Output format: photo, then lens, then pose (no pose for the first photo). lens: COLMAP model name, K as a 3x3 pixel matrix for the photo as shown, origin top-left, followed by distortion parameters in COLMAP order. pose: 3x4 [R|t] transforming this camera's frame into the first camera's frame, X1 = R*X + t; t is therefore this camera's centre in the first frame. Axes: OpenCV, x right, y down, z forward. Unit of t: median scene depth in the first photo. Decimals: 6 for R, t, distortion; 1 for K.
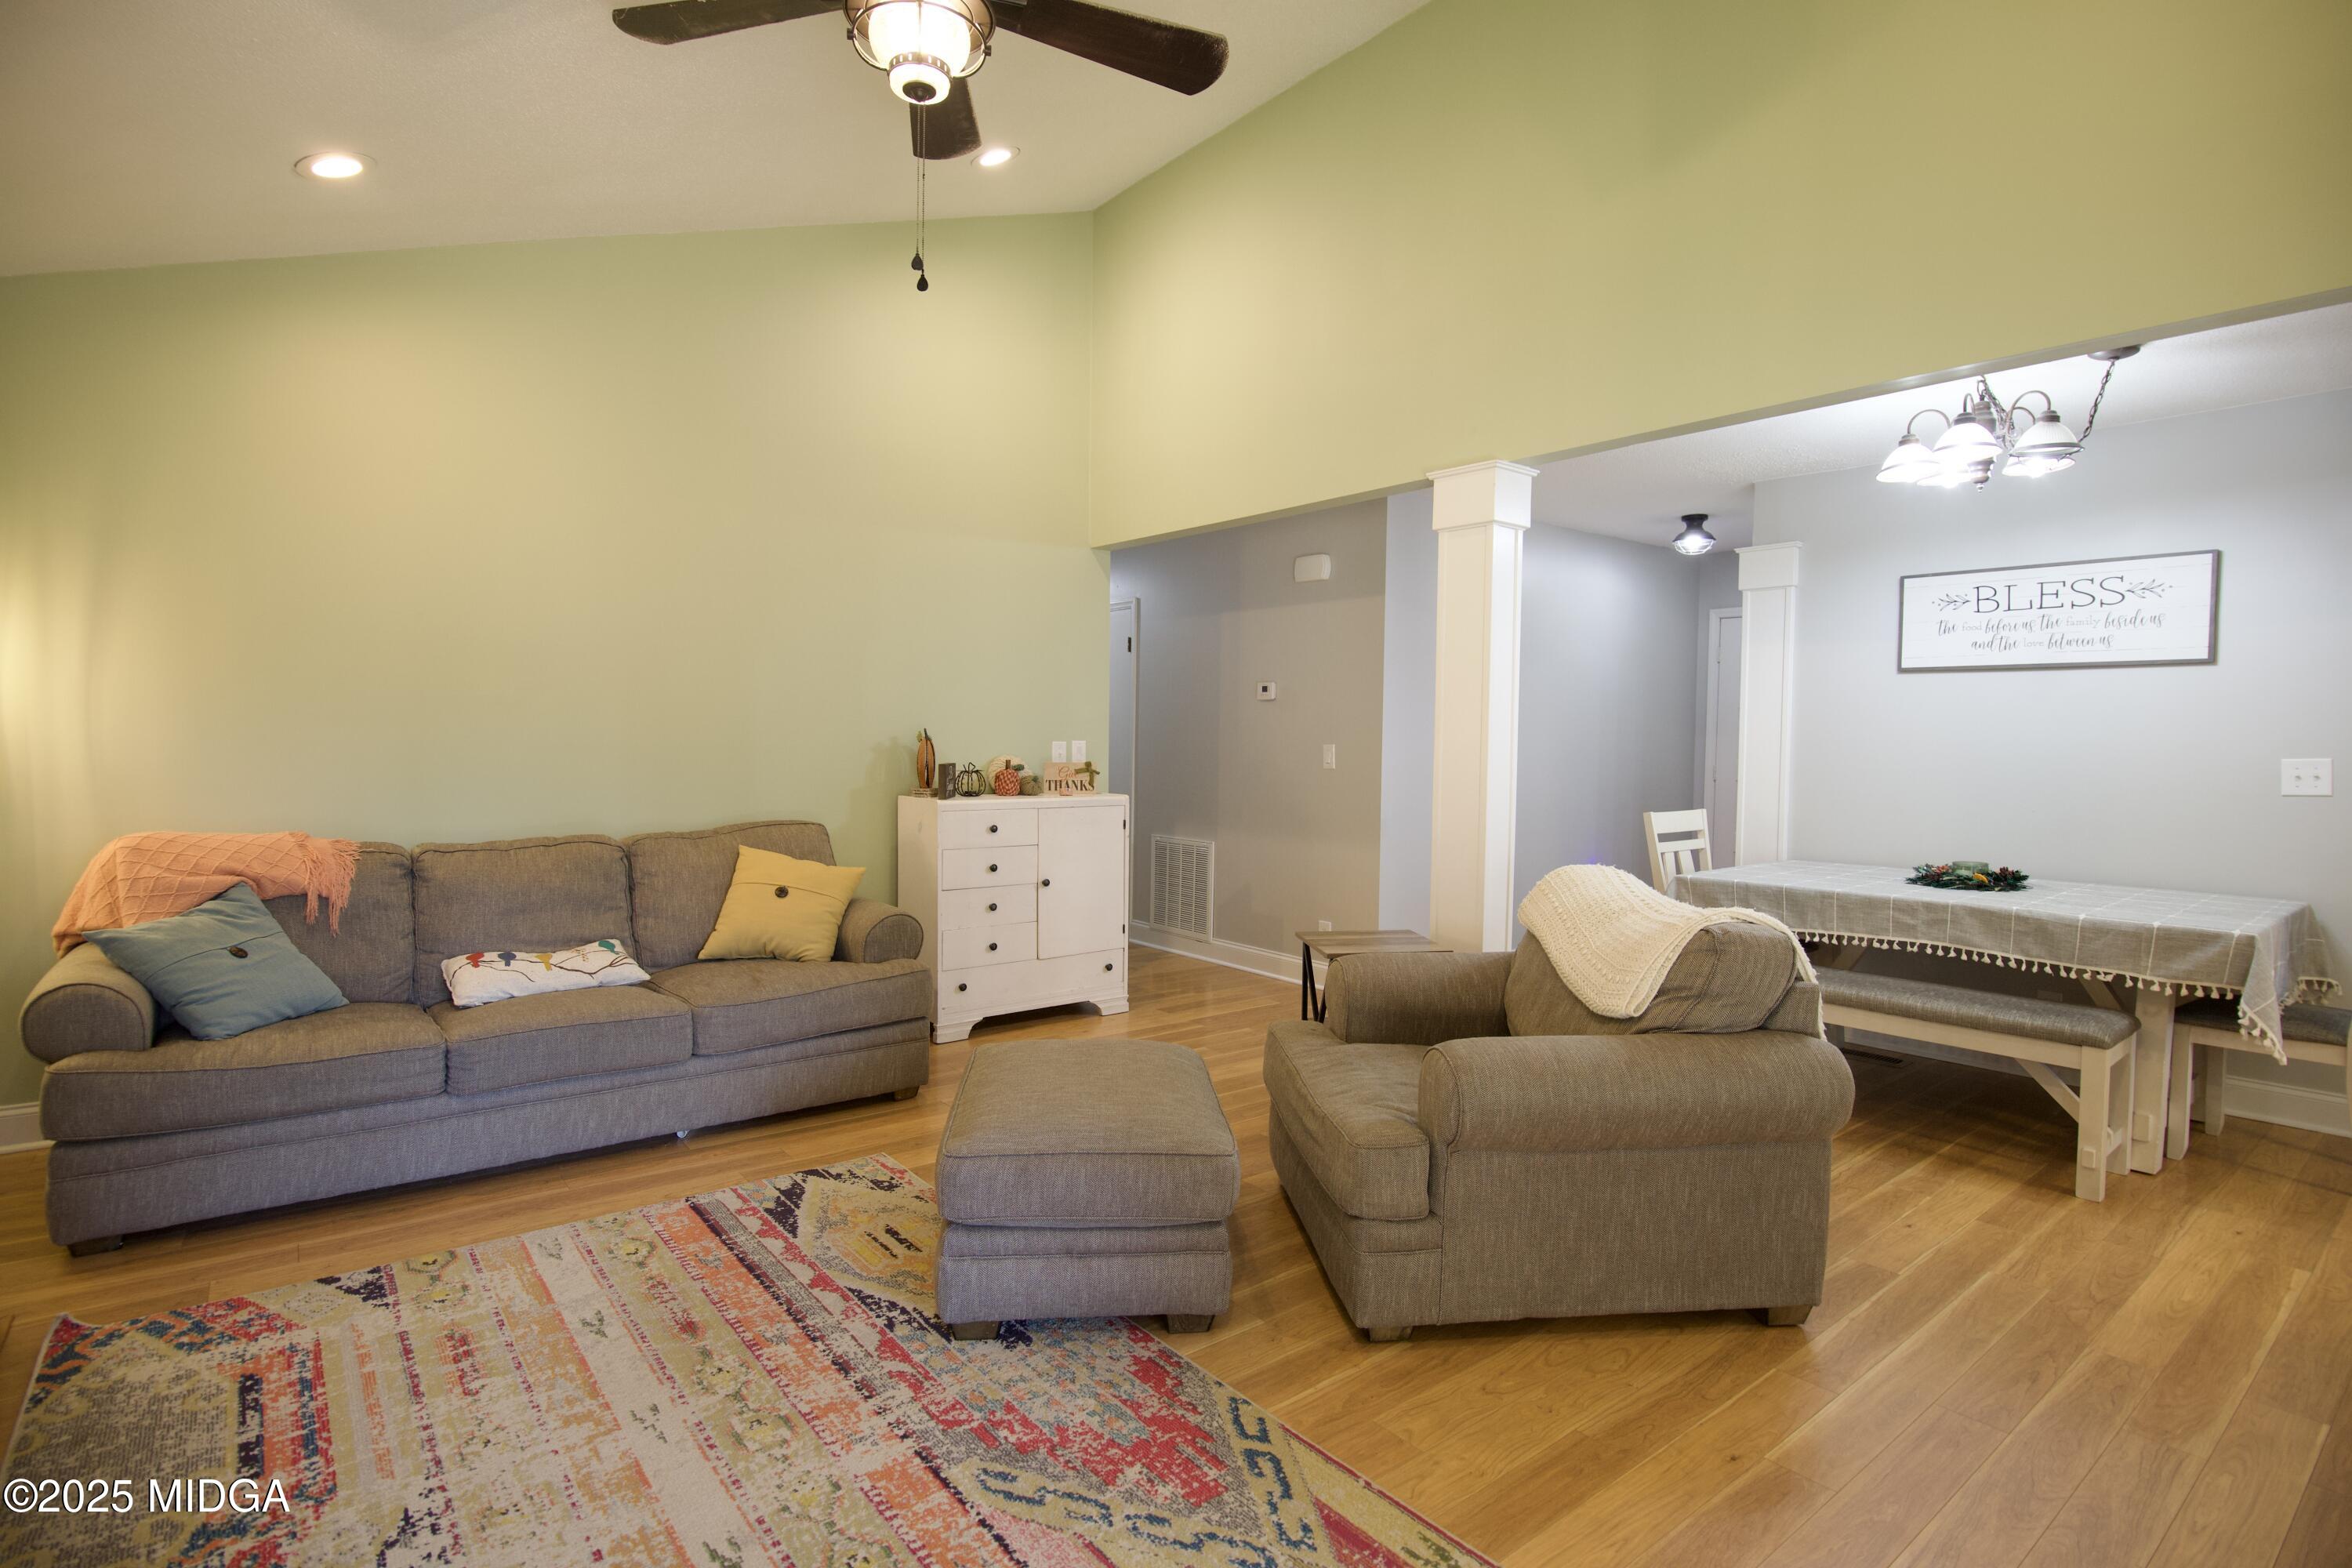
lens RADIAL K [[1139.7, 0, 1165.7], [0, 1139.7, 778.0], [0, 0, 1]] dist [-0.020033, -0.000795]
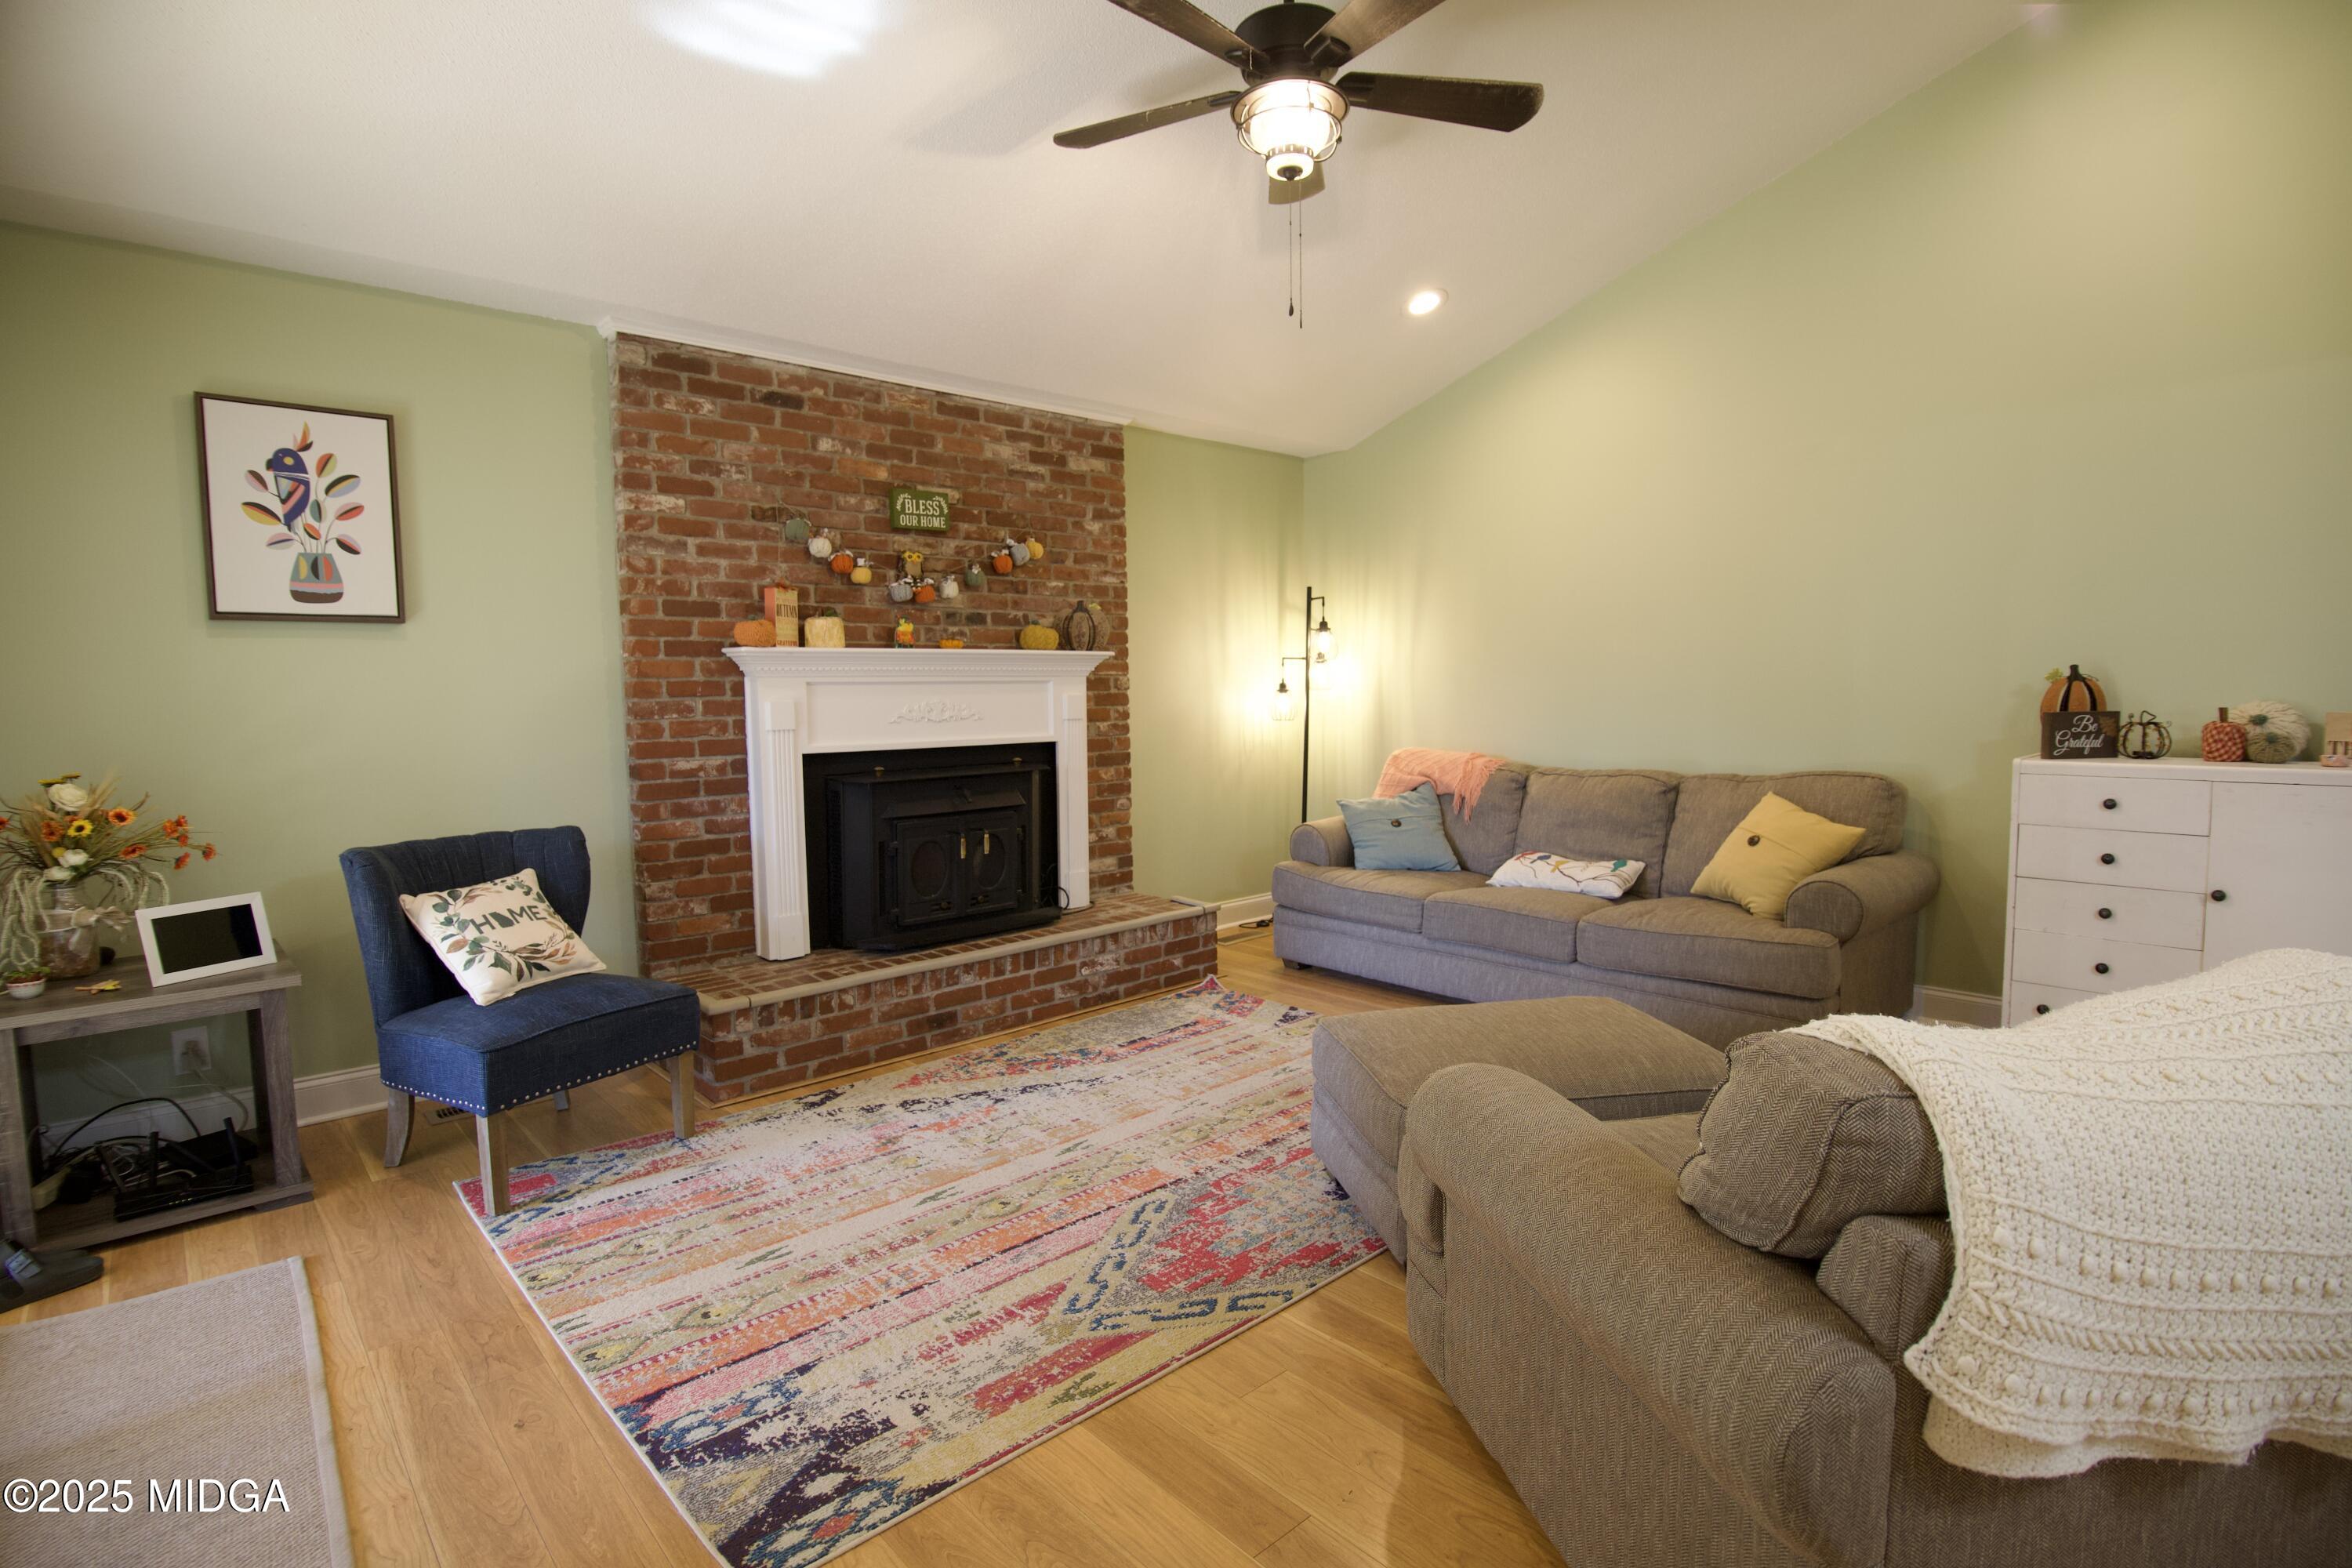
lens RADIAL K [[1138.8, 0, 1172.4], [0, 1138.8, 778.8], [0, 0, 1]] dist [-0.019418, -0.000872]
pose [[0.074595, 0.065690, -0.995048, 0.781298], [-0.020871, 0.997712, 0.064301, -0.006098], [0.996996, 0.015971, 0.075795, 0.569032]]
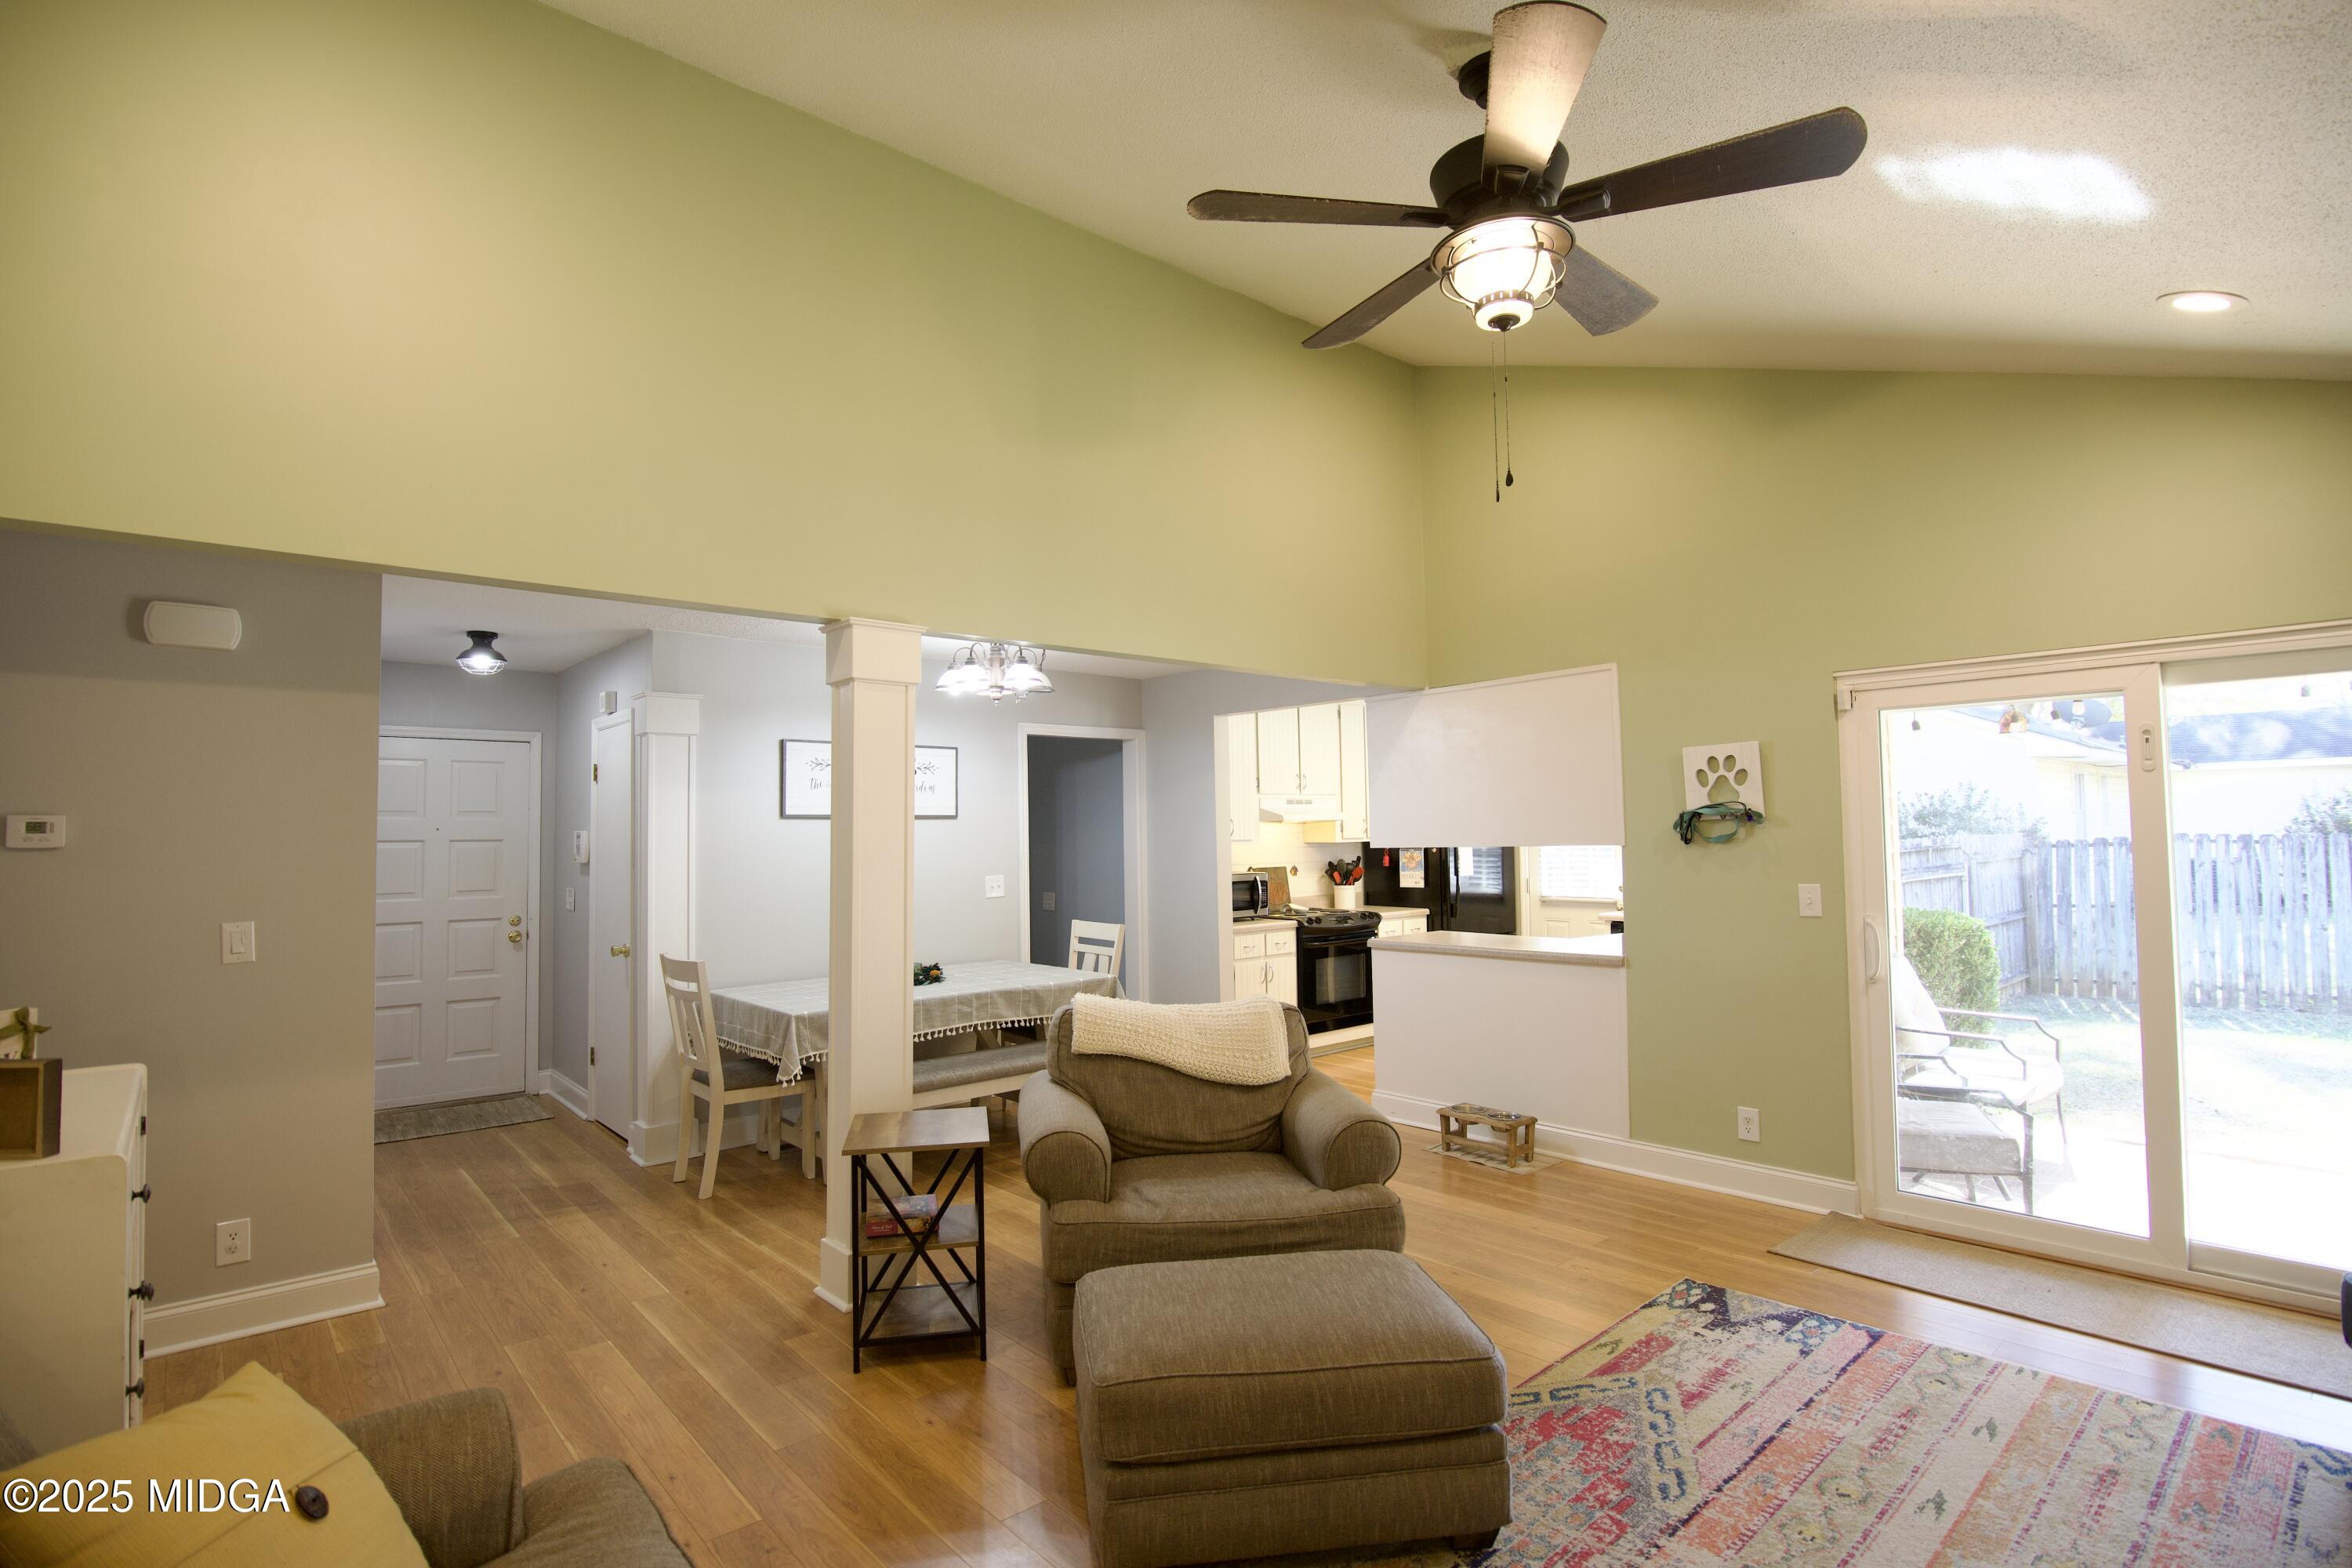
lens RADIAL K [[1147.2, 0, 1176.0], [0, 1147.2, 784.0], [0, 0, 1]] dist [-0.017274, 0.000130]
pose [[-0.057238, 0.031873, 0.997852, -0.909765], [0.049484, 0.998352, -0.029051, -0.113637], [-0.997133, 0.047715, -0.058721, 1.009655]]
